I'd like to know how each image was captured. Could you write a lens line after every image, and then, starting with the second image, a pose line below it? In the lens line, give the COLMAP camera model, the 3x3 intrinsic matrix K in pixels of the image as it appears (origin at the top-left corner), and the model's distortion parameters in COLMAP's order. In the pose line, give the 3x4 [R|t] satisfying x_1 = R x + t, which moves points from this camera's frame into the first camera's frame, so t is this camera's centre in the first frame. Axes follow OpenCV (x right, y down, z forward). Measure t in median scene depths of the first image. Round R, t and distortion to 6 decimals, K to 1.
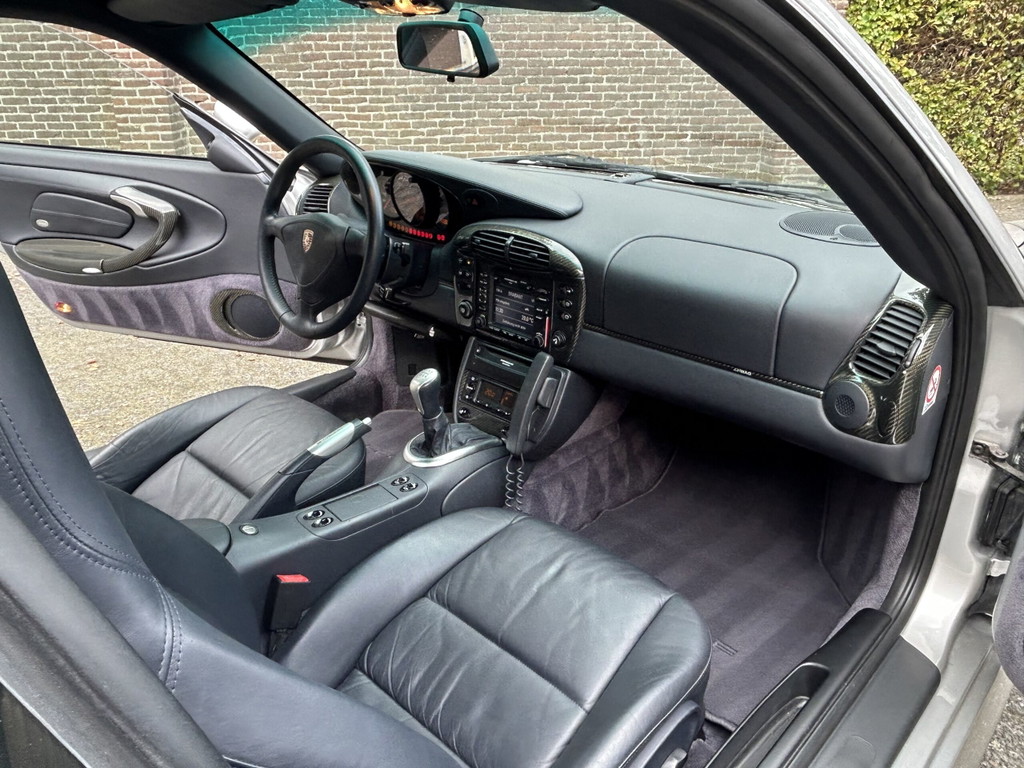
lens RADIAL K [[770.1, 0, 506.6], [0, 770.1, 383.7], [0, 0, 1]] dist [-0.008524, -0.001395]
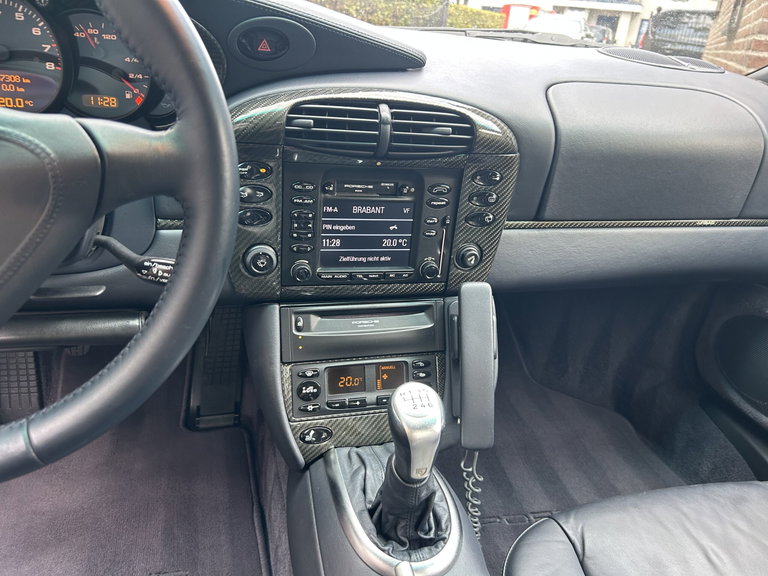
lens RADIAL K [[583.9, 0, 379.5], [0, 583.9, 284.8], [0, 0, 1]] dist [0.042745, -0.048740]
pose [[0.507040, -0.319182, 0.800645, -0.330958], [0.266165, 0.941489, 0.206770, -0.139021], [-0.819796, 0.108263, 0.562328, 0.689493]]
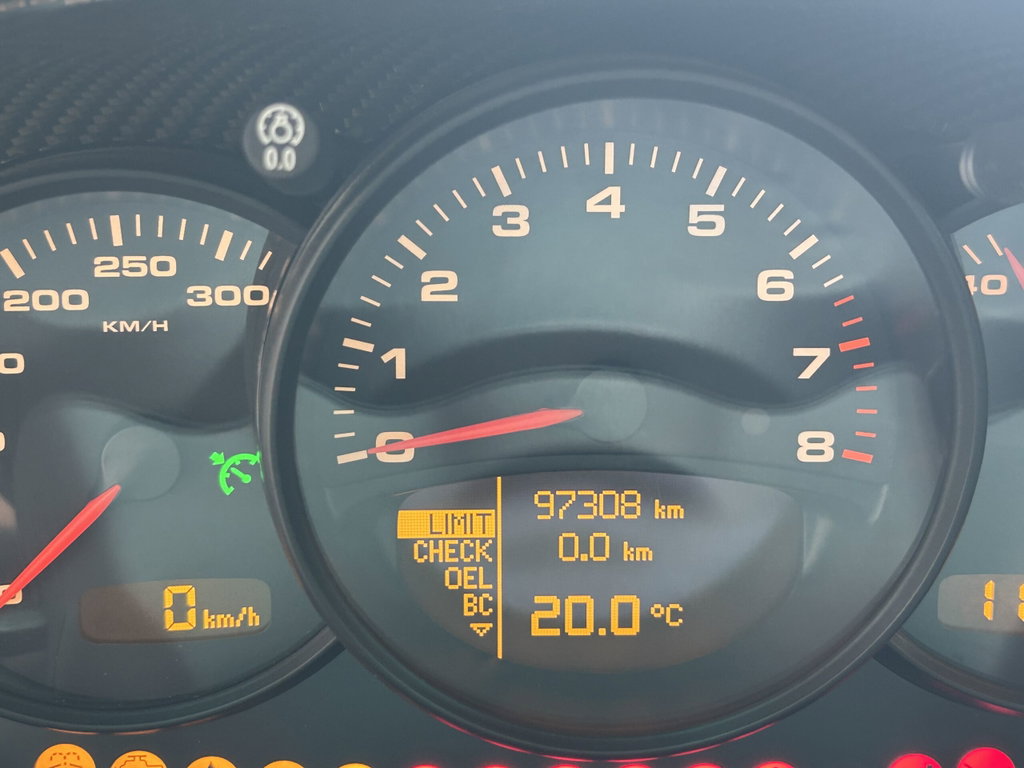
lens RADIAL K [[1392.6, 0, 511.0], [0, 1392.6, 385.1], [0, 0, 1]] dist [0.012362, 0.000000]
pose [[0.693508, -0.179675, 0.697684, -0.241120], [0.293836, 0.954738, -0.046203, -0.253389], [-0.657805, 0.237047, 0.714914, 0.945544]]
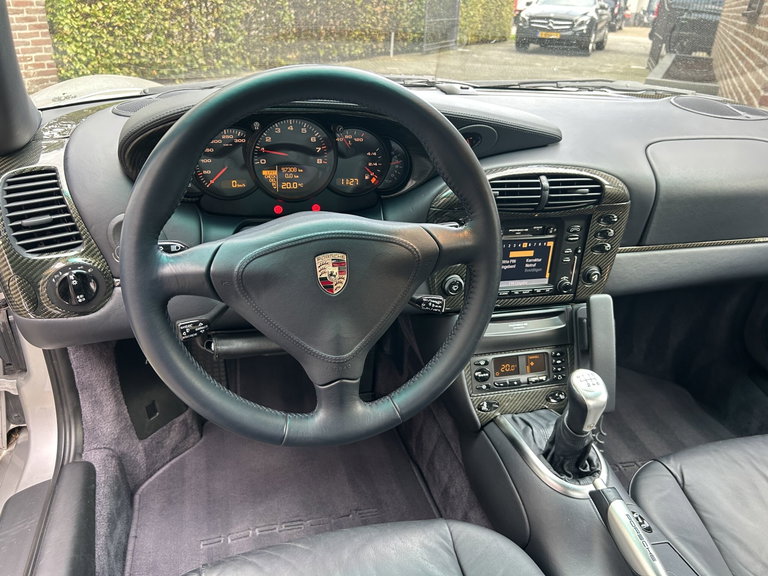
lens RADIAL K [[583.9, 0, 384.2], [0, 583.9, 283.9], [0, 0, 1]] dist [0.042745, -0.048740]
pose [[0.508017, -0.363474, 0.780900, -0.523316], [0.298274, 0.924746, 0.236385, -0.248469], [-0.808054, 0.112834, 0.578201, 0.703048]]
